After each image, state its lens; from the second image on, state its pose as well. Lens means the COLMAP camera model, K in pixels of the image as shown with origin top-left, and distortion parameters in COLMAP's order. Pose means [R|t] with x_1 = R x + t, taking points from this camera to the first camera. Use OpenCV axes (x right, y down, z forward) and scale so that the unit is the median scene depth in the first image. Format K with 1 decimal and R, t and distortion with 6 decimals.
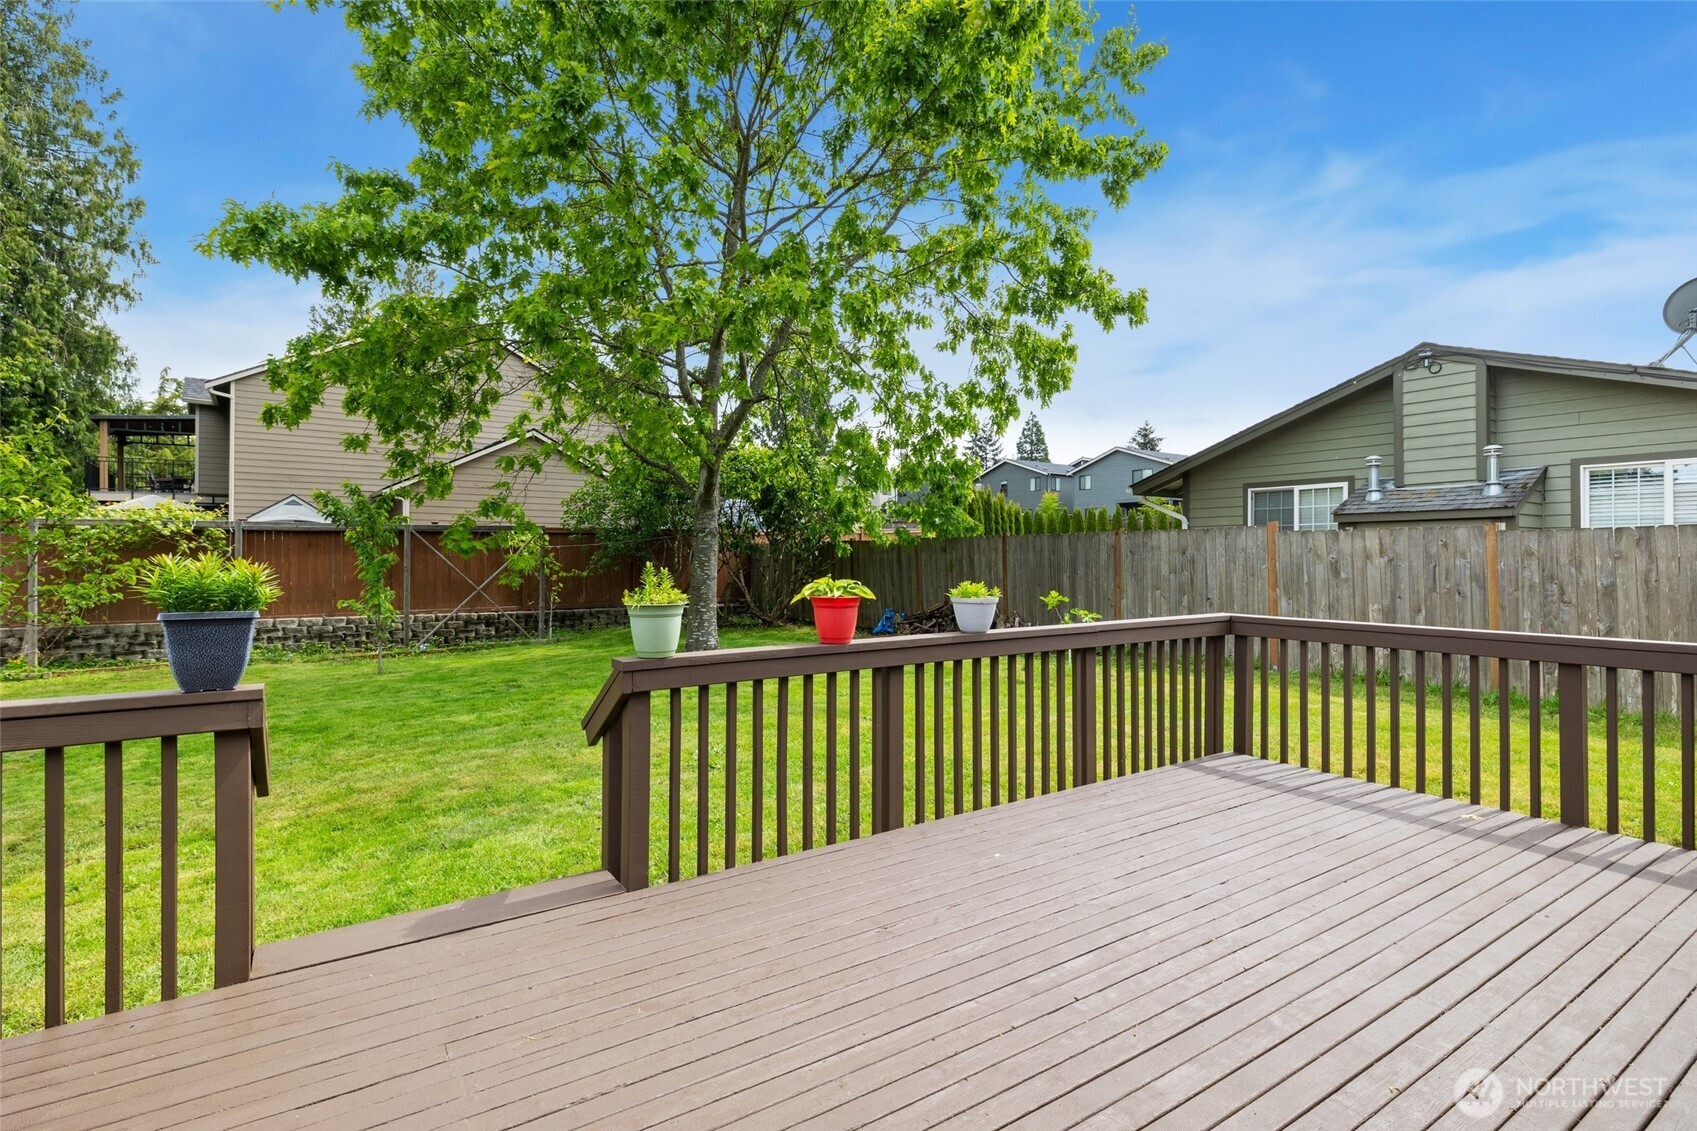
lens RADIAL K [[862.2, 0, 860.4], [0, 862.2, 561.3], [0, 0, 1]] dist [0.001793, -0.000050]
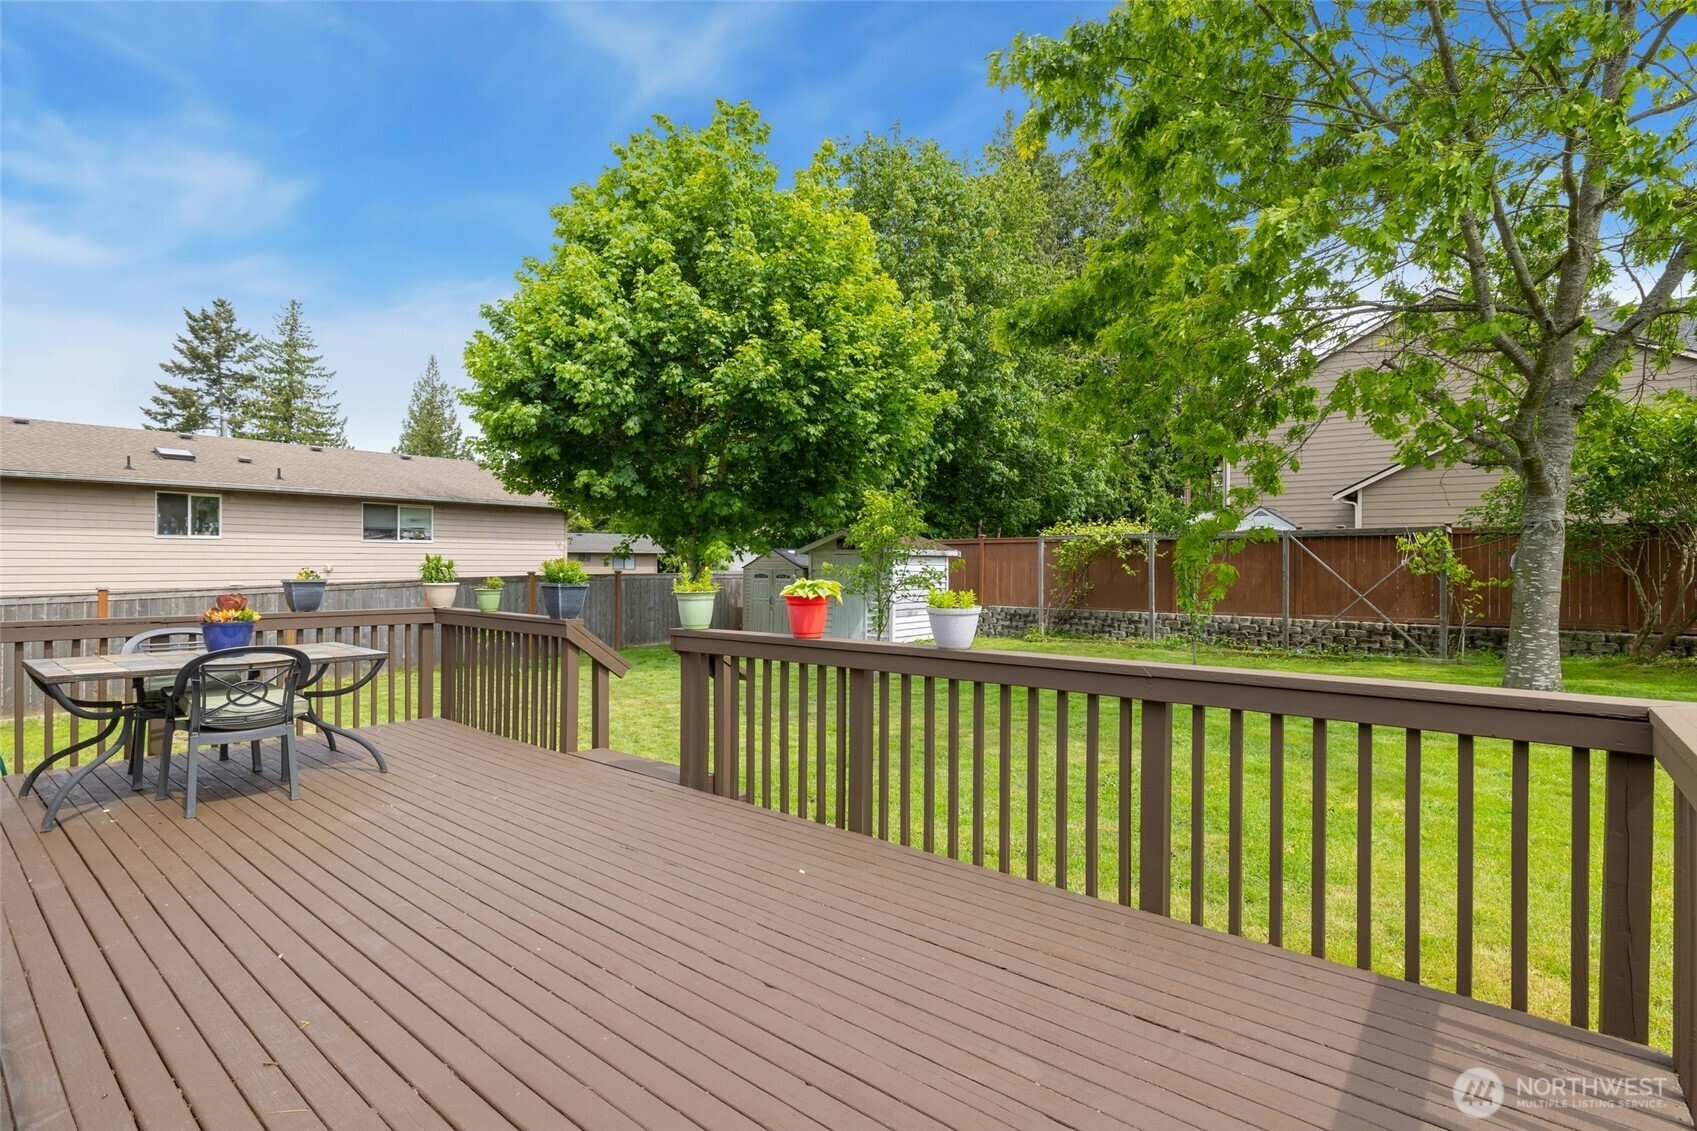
lens RADIAL K [[862.2, 0, 862.6], [0, 862.2, 561.8], [0, 0, 1]] dist [0.001793, -0.000050]
pose [[0.236548, -0.000106, -0.971620, 0.383837], [-0.007066, 0.999973, -0.001830, 0.000202], [0.971594, 0.007298, 0.236541, 0.292130]]
